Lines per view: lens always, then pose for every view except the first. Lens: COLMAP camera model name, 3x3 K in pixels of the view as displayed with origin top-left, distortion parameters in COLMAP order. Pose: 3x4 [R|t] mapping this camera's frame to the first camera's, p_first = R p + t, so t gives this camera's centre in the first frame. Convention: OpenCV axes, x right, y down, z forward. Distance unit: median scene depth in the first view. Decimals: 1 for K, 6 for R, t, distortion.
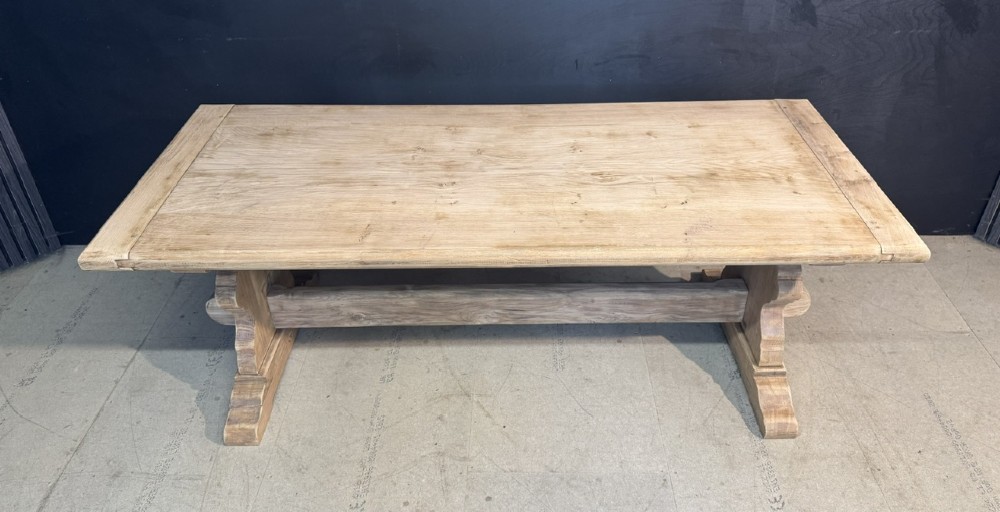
lens RADIAL K [[739.0, 0, 517.9], [0, 739.0, 225.7], [0, 0, 1]] dist [0.120208, -0.194735]
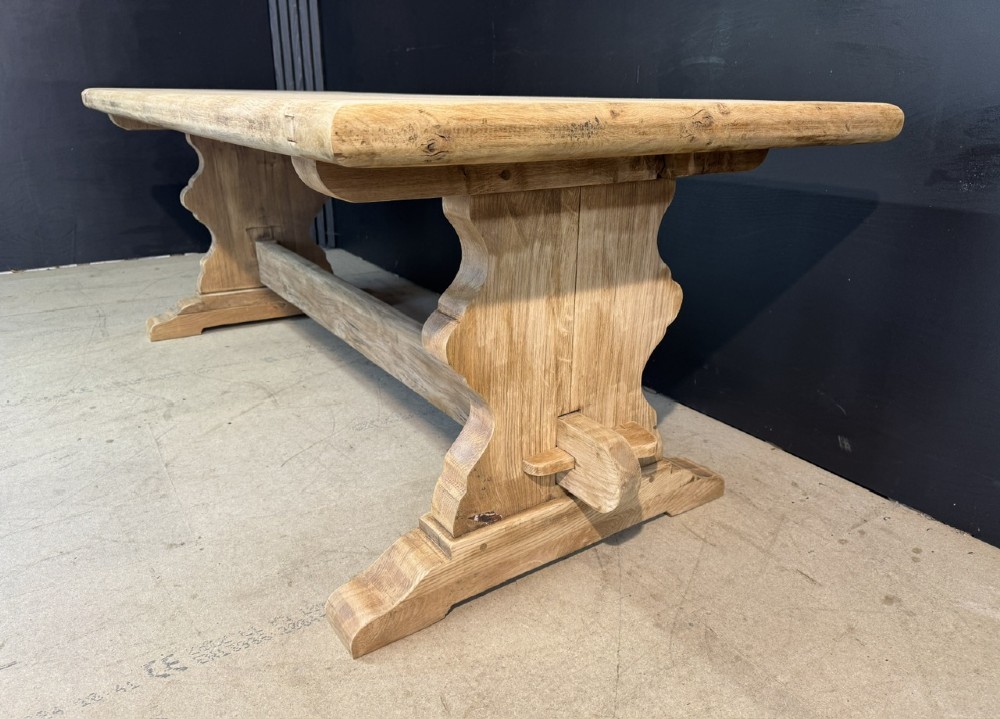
lens RADIAL K [[707.2, 0, 501.9], [0, 707.2, 375.8], [0, 0, 1]] dist [0.093739, -0.153694]
pose [[0.540320, 0.318817, -0.778723, 0.677606], [-0.482999, 0.875313, 0.023231, 0.070769], [0.689033, 0.363570, 0.626937, 0.687005]]
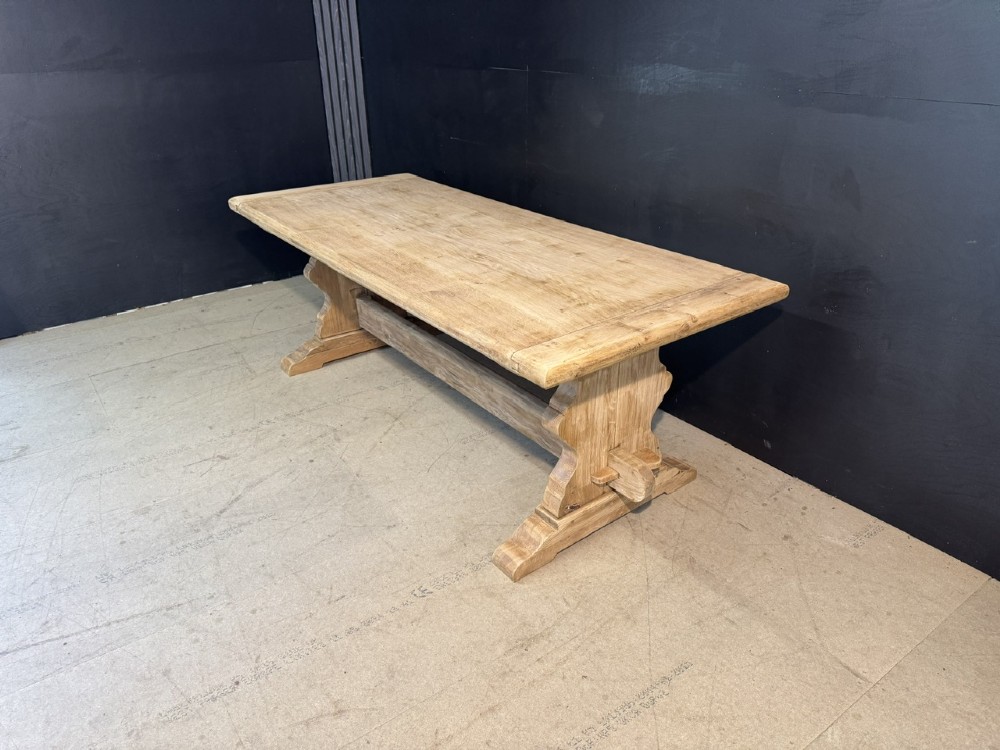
lens RADIAL K [[703.7, 0, 500.0], [0, 703.7, 375.0], [0, 0, 1]] dist [0.125246, -0.186137]
pose [[0.586347, 0.360876, -0.725236, 0.860010], [-0.444239, 0.891901, 0.084644, -0.010269], [0.677384, 0.272547, 0.683278, 0.306427]]
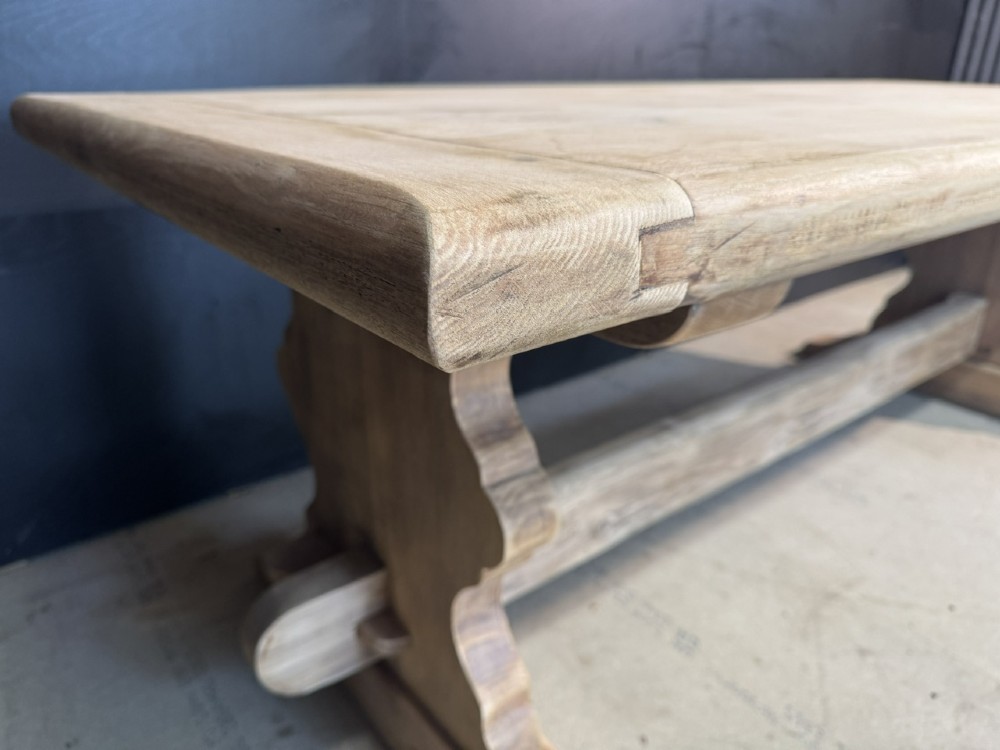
lens RADIAL K [[737.6, 0, 500.0], [0, 737.6, 375.0], [0, 0, 1]] dist [-0.007918, -0.004488]
pose [[0.791266, -0.228371, 0.567226, -0.492242], [0.326655, 0.942051, -0.076396, 0.056781], [-0.516909, 0.245737, 0.820011, 0.686569]]
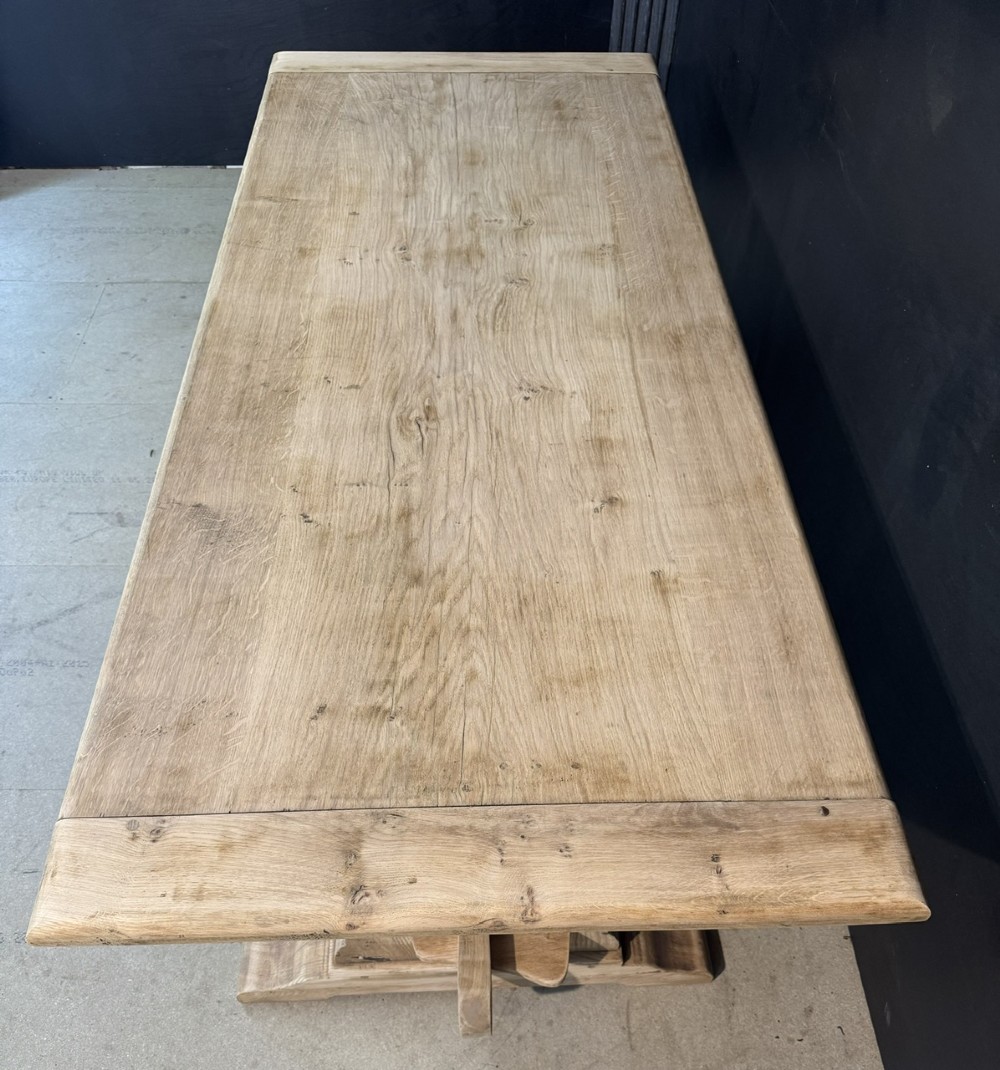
lens RADIAL K [[949.0, 0, 496.8], [0, 949.0, 648.6], [0, 0, 1]] dist [0.080675, -0.161718]
pose [[0.014422, 0.790228, -0.612644, 0.570713], [-0.569483, 0.510114, 0.644572, -0.389896], [0.821876, 0.339595, 0.457378, 0.709820]]
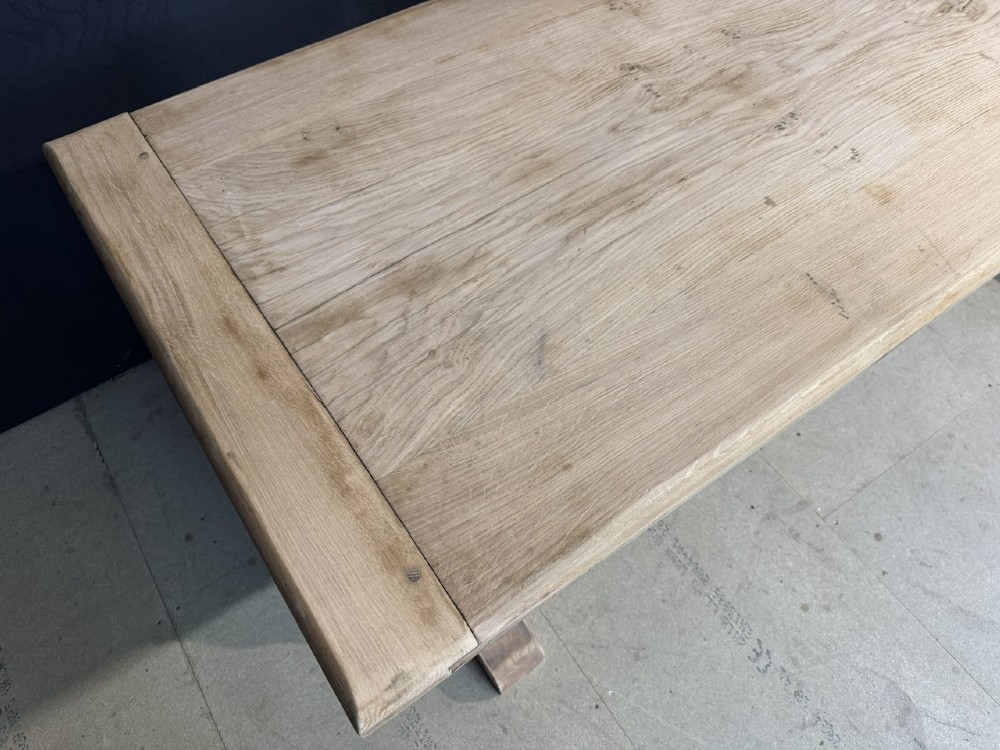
lens RADIAL K [[723.0, 0, 500.0], [0, 723.0, 375.0], [0, 0, 1]] dist [-0.001463, -0.004026]
pose [[0.823537, -0.471867, 0.314847, -0.425295], [0.304364, 0.835931, 0.456708, -0.169584], [-0.478696, -0.280287, 0.832039, 0.562824]]
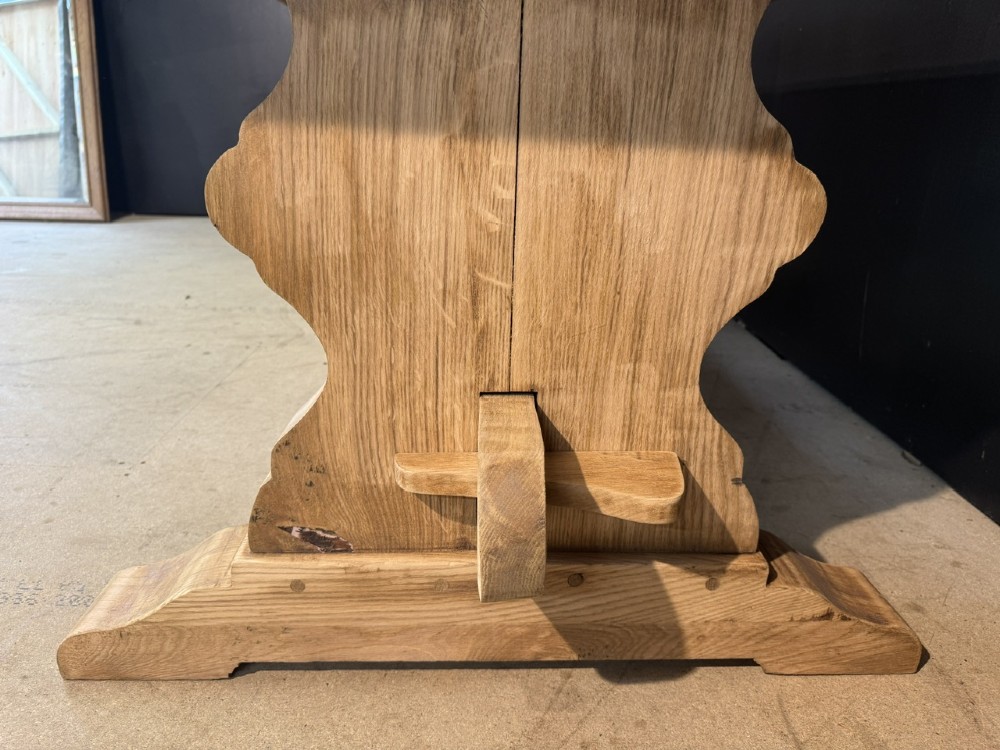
lens RADIAL K [[717.0, 0, 500.0], [0, 717.0, 375.0], [0, 0, 1]] dist [0.037623, -0.091324]
pose [[0.010059, 0.342245, -0.939557, 0.570481], [-0.588376, 0.761758, 0.271180, 0.011881], [0.808525, 0.550085, 0.209031, 0.966447]]
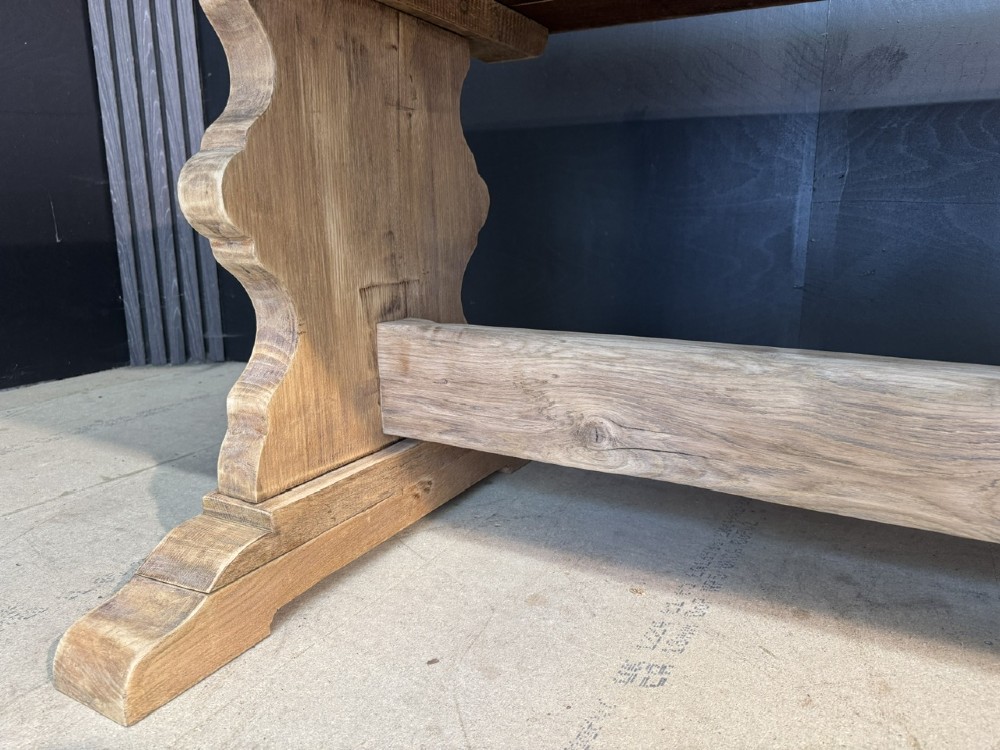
lens RADIAL K [[703.7, 0, 500.0], [0, 703.7, 375.0], [0, 0, 1]] dist [0.125246, -0.186137]
pose [[0.869854, 0.108921, -0.481133, -0.112177], [-0.274909, 0.916866, -0.289450, 0.203595], [0.409608, 0.384047, 0.827484, 0.749825]]
